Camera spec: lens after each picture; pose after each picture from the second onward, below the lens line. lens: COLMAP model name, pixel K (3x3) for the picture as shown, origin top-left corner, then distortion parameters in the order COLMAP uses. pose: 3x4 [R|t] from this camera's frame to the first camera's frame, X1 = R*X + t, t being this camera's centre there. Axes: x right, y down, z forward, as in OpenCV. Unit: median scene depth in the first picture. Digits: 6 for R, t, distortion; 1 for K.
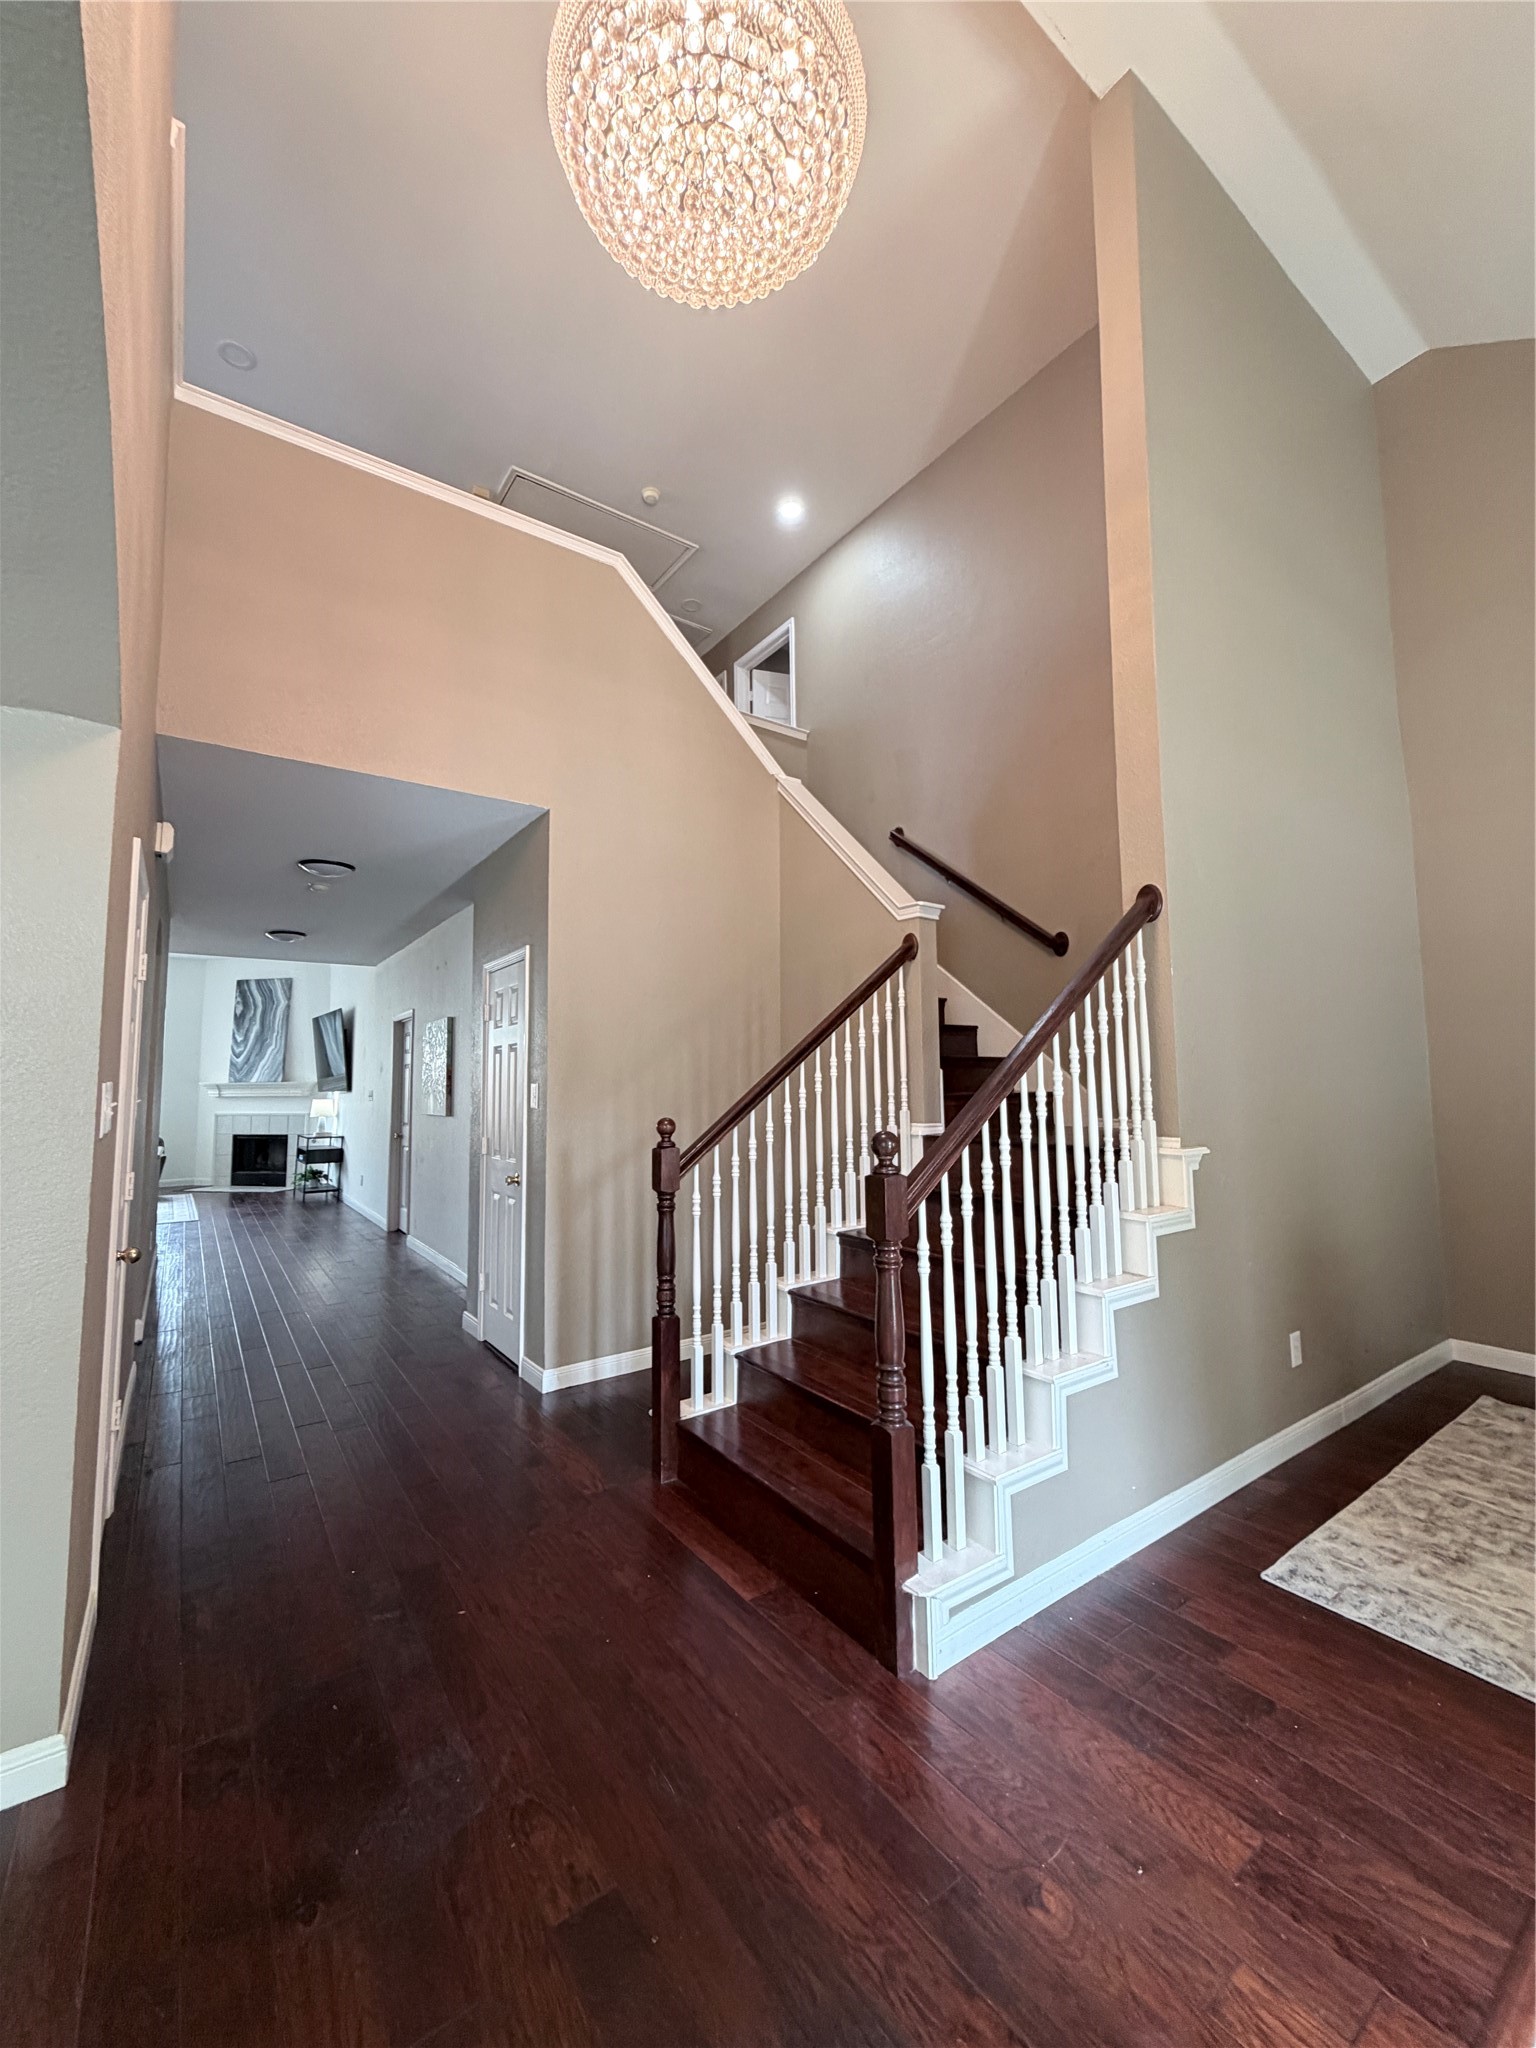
lens RADIAL K [[812.8, 0, 767.9], [0, 812.8, 1019.6], [0, 0, 1]] dist [0.000040, 0.000296]
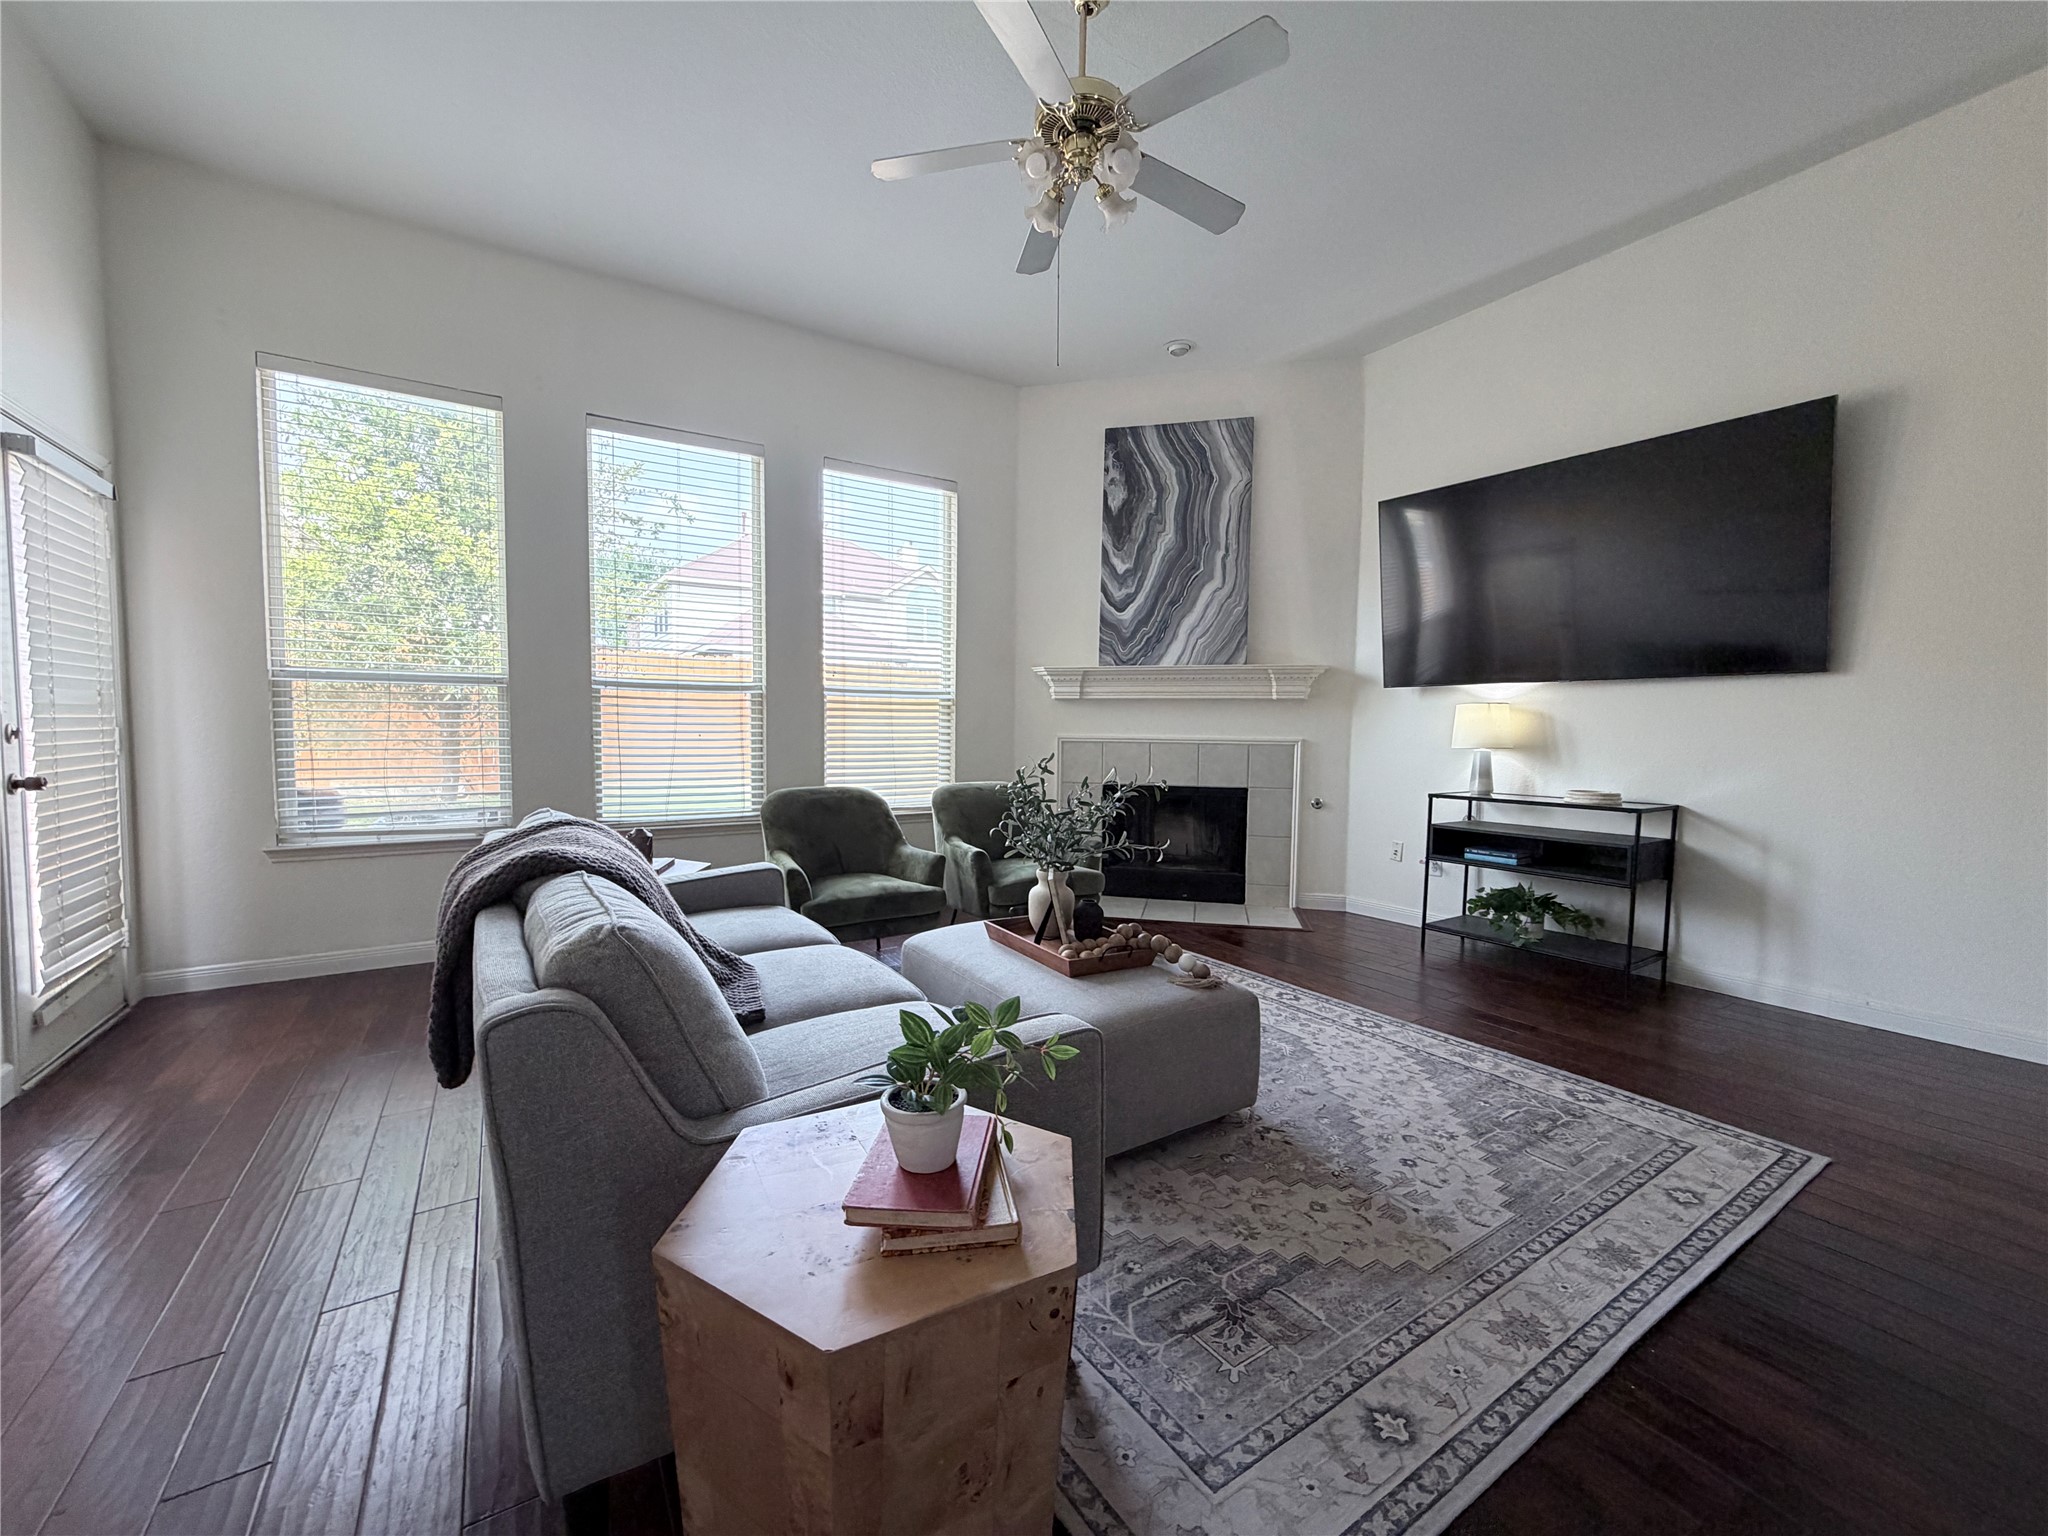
lens RADIAL K [[812.8, 0, 1023.4], [0, 812.8, 763.6], [0, 0, 1]] dist [0.000040, 0.000296]
pose [[0.998606, 0.019875, -0.048898, -0.681969], [-0.013238, 0.991098, 0.132473, 0.071766], [0.051096, -0.131641, 0.989980, 0.554744]]
